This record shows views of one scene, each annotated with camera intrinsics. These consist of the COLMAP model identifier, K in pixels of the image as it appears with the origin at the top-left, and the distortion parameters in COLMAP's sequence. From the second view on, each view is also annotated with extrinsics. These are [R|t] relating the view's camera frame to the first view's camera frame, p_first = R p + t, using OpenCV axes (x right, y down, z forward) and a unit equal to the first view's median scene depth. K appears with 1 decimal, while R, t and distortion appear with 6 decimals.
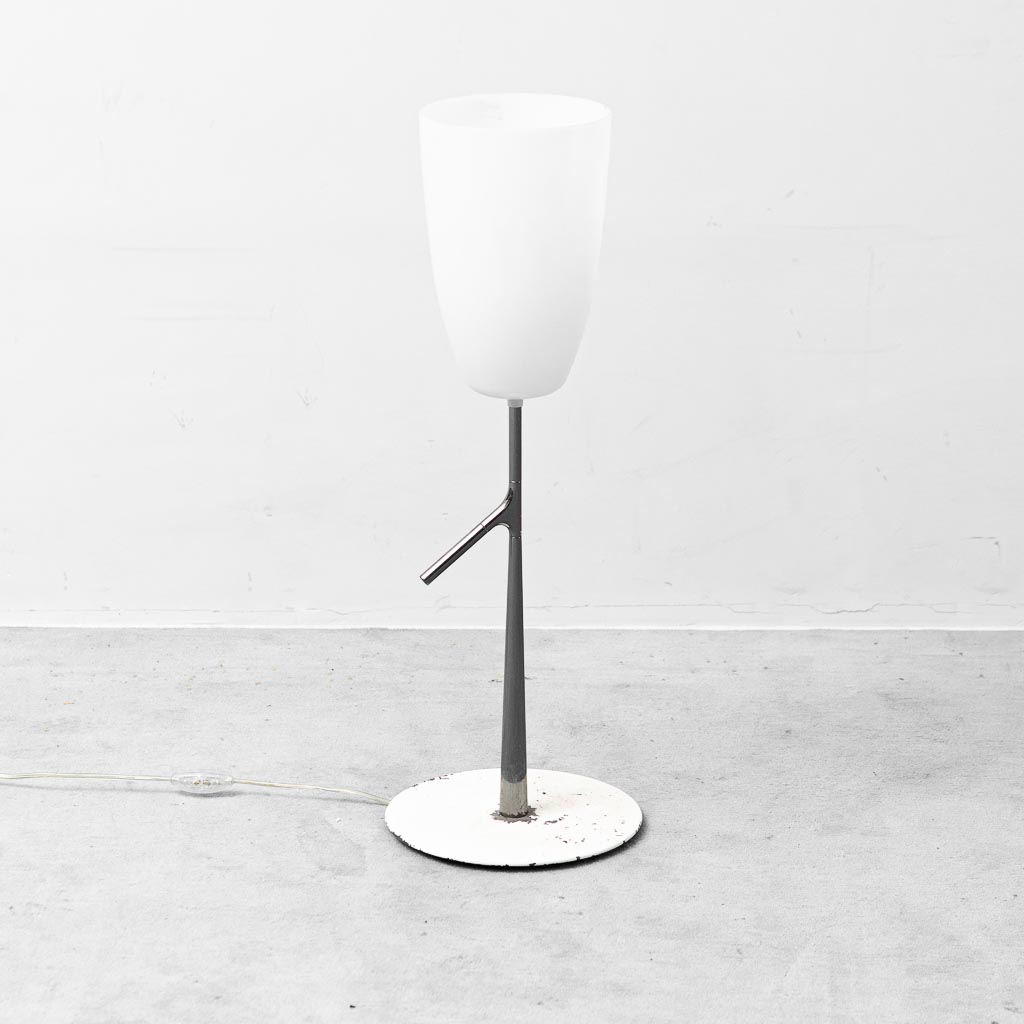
lens RADIAL K [[3713.0, 0, 512.0], [0, 3713.0, 512.0], [0, 0, 1]] dist [0.038820, -1.003026]
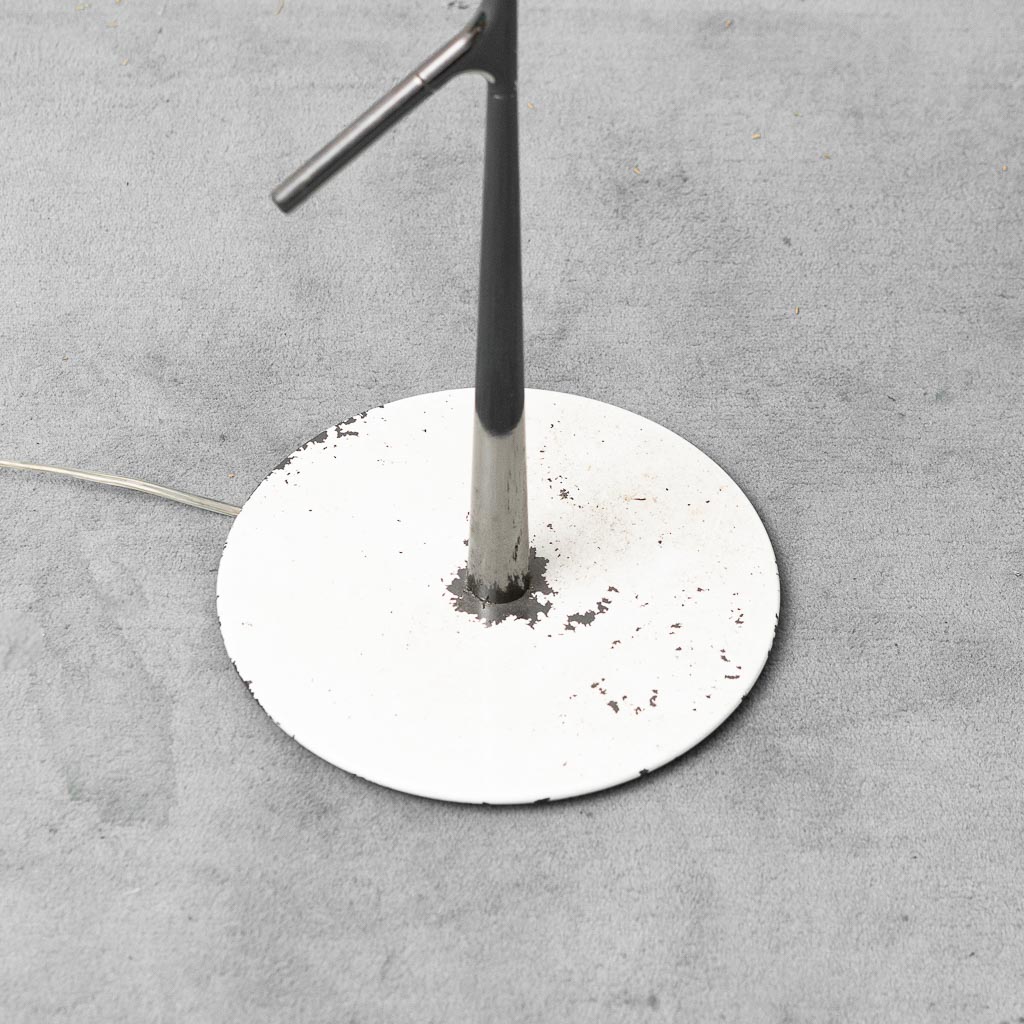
lens RADIAL K [[3713.0, 0, 512.0], [0, 3713.0, 512.0], [0, 0, 1]] dist [0.038820, -1.003026]
pose [[0.999958, -0.004880, 0.007820, -0.001414], [0.000423, 0.871808, 0.489848, -0.144409], [-0.009208, -0.489824, 0.871773, 0.582769]]
